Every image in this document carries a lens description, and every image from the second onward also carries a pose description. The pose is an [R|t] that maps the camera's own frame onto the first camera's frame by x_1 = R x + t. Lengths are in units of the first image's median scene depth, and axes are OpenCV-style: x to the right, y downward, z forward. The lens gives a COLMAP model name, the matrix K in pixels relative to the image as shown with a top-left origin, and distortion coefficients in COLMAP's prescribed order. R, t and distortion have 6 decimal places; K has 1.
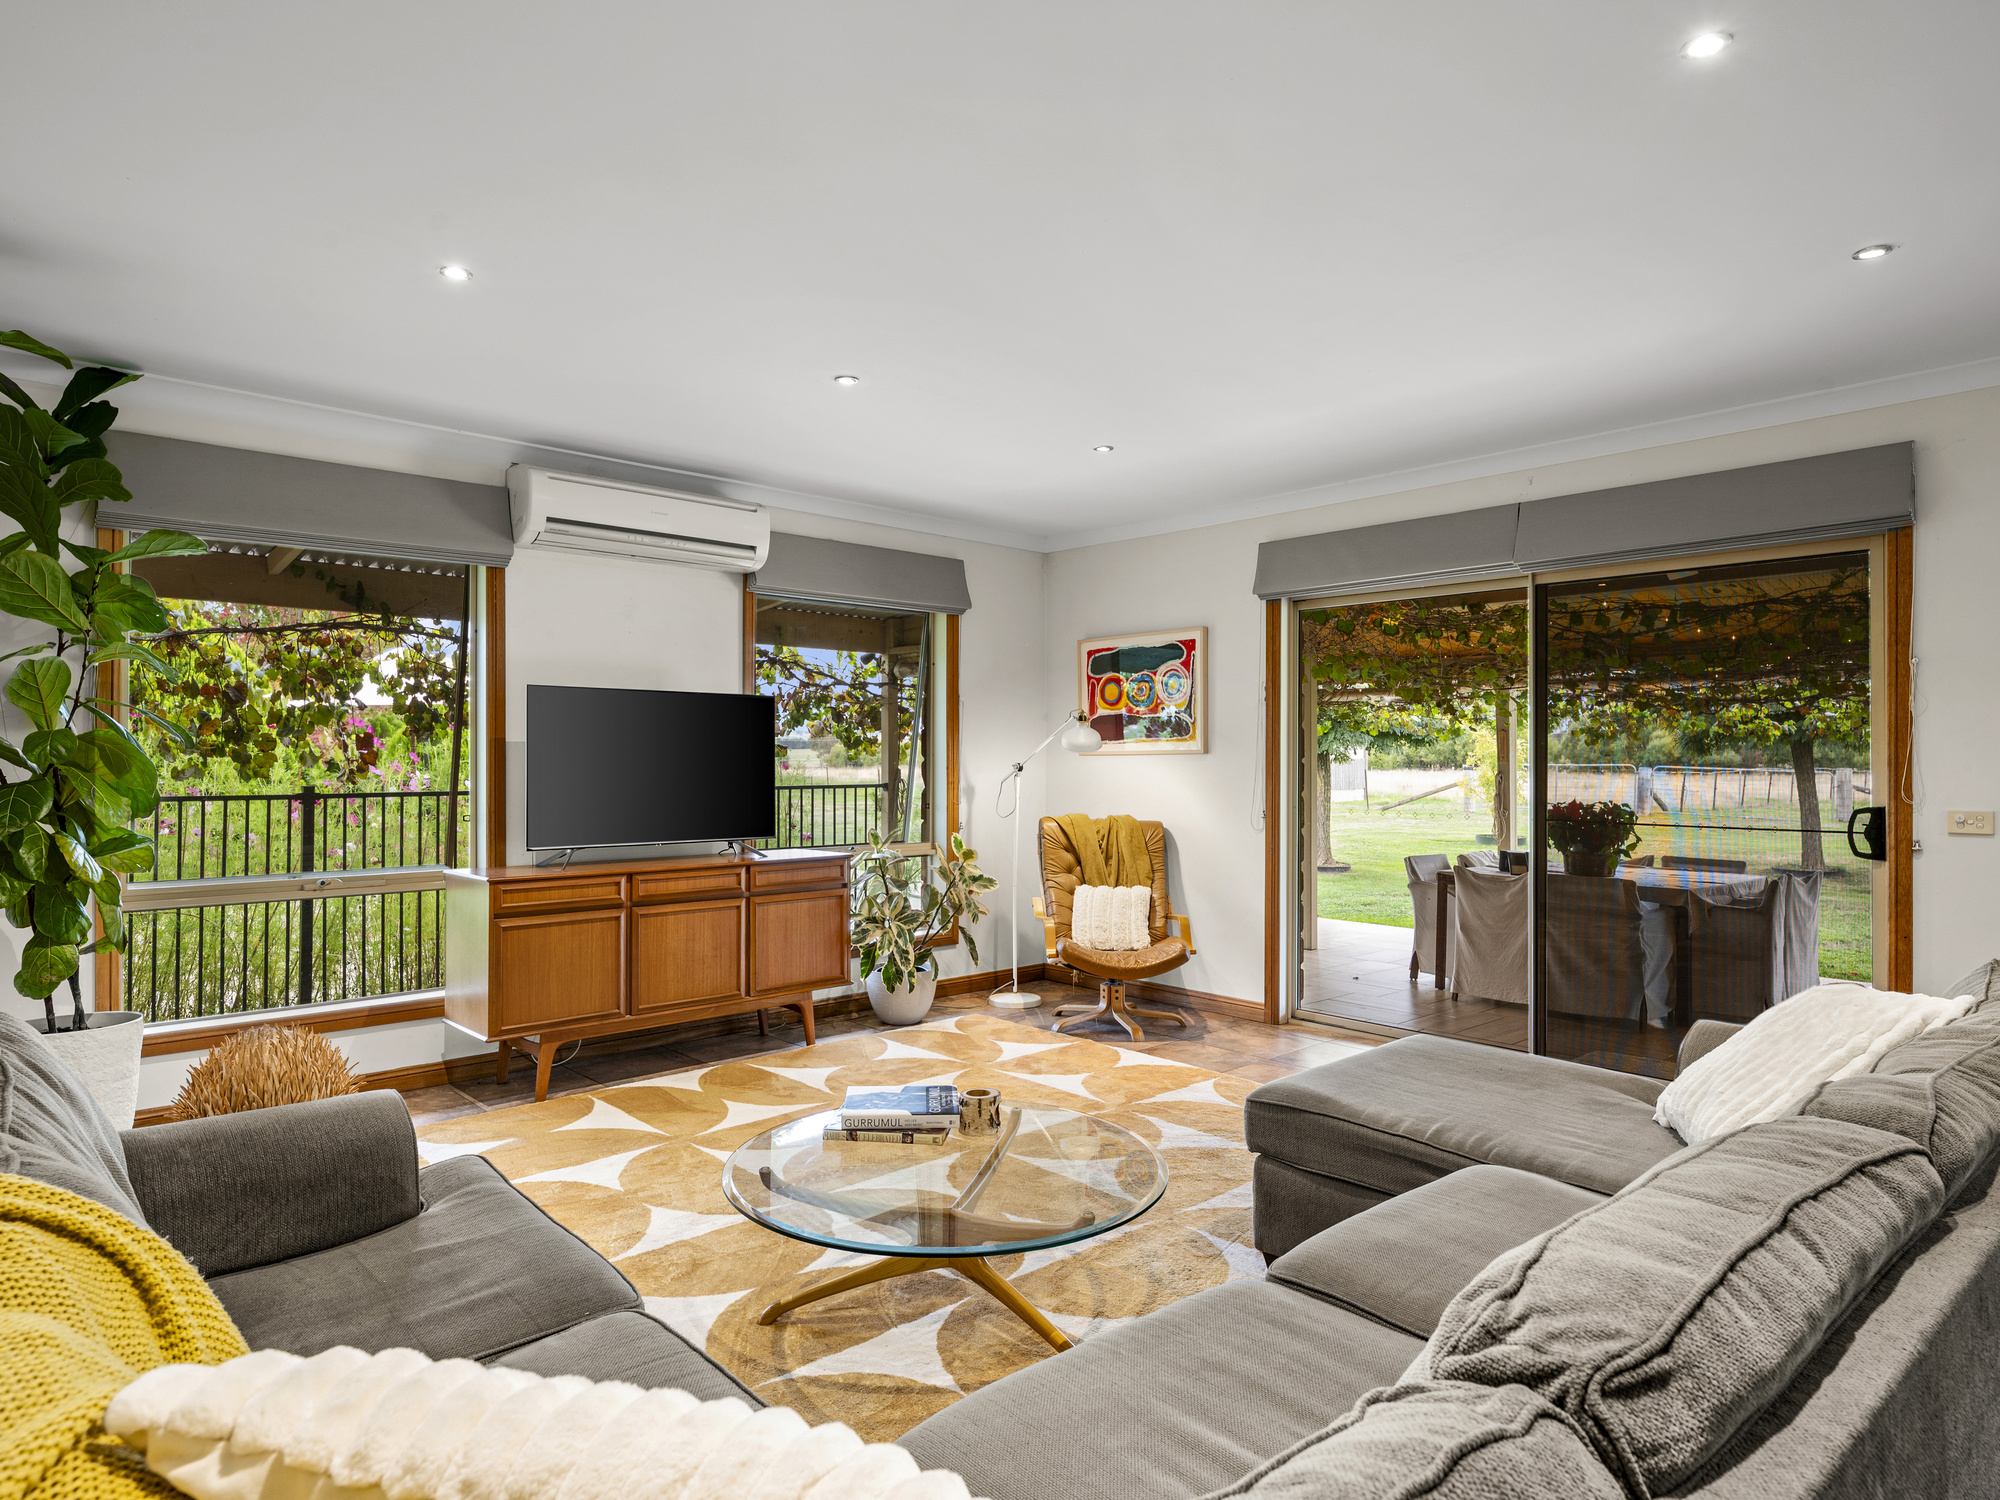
lens RADIAL K [[1146.3, 0, 997.1], [0, 1146.3, 750.0], [0, 0, 1]] dist [-0.005739, -0.000359]
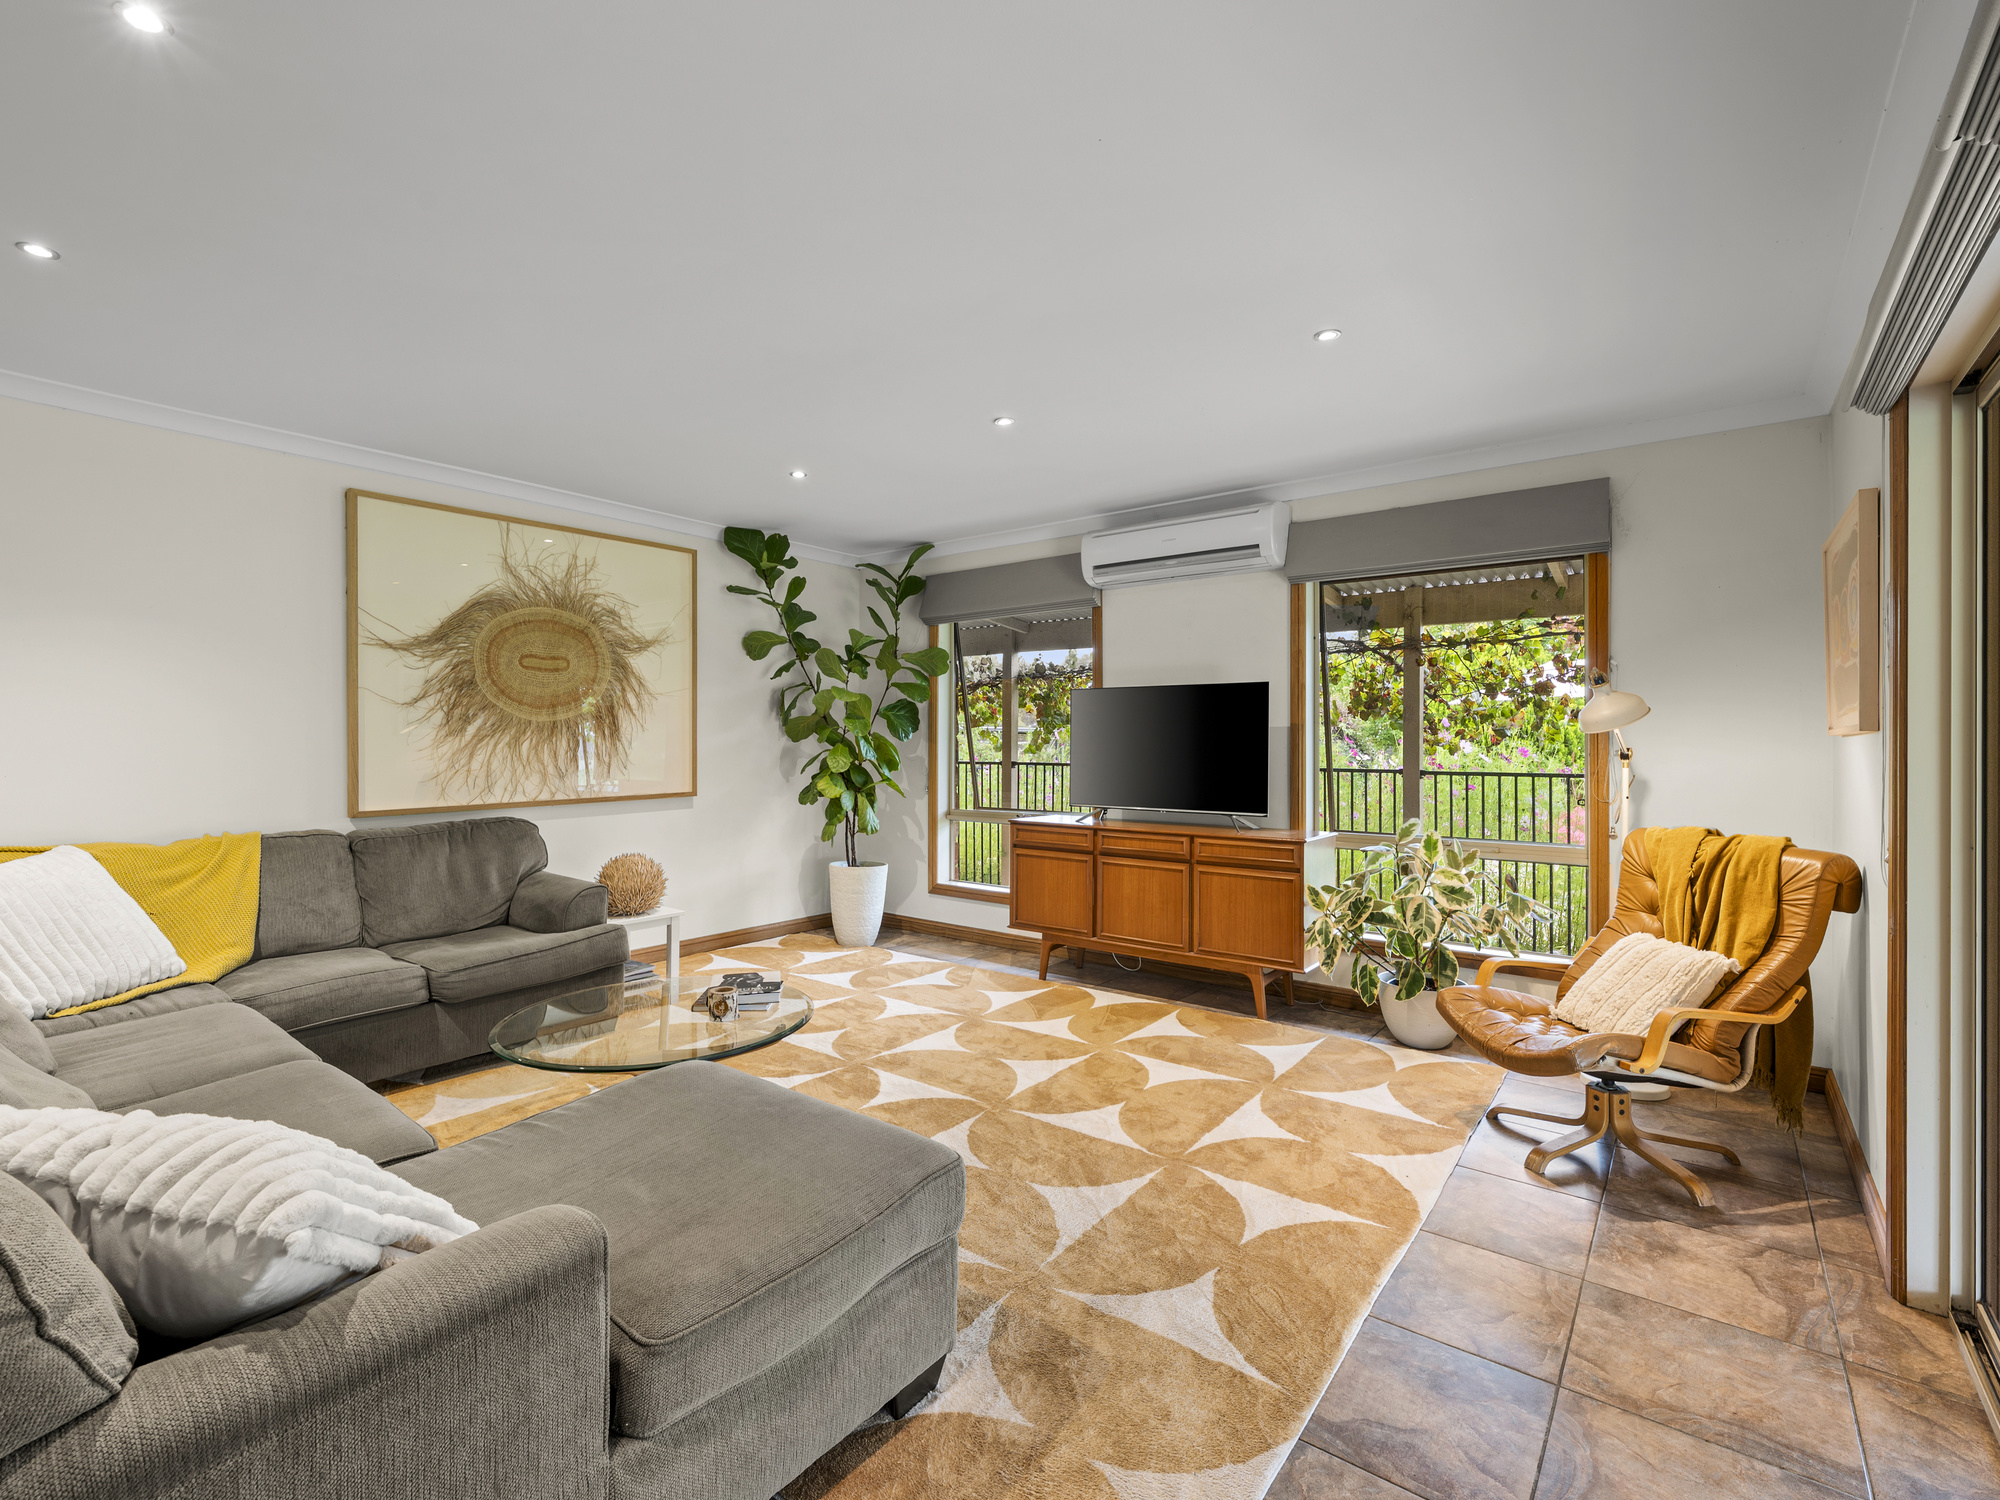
lens RADIAL K [[904.6, 0, 997.6], [0, 904.6, 745.0], [0, 0, 1]] dist [0.002353, 0.000060]
pose [[0.181872, -0.000262, -0.983322, 0.638944], [0.003715, 0.999993, 0.000421, 0.010737], [0.983315, -0.003730, 0.181872, 0.668645]]
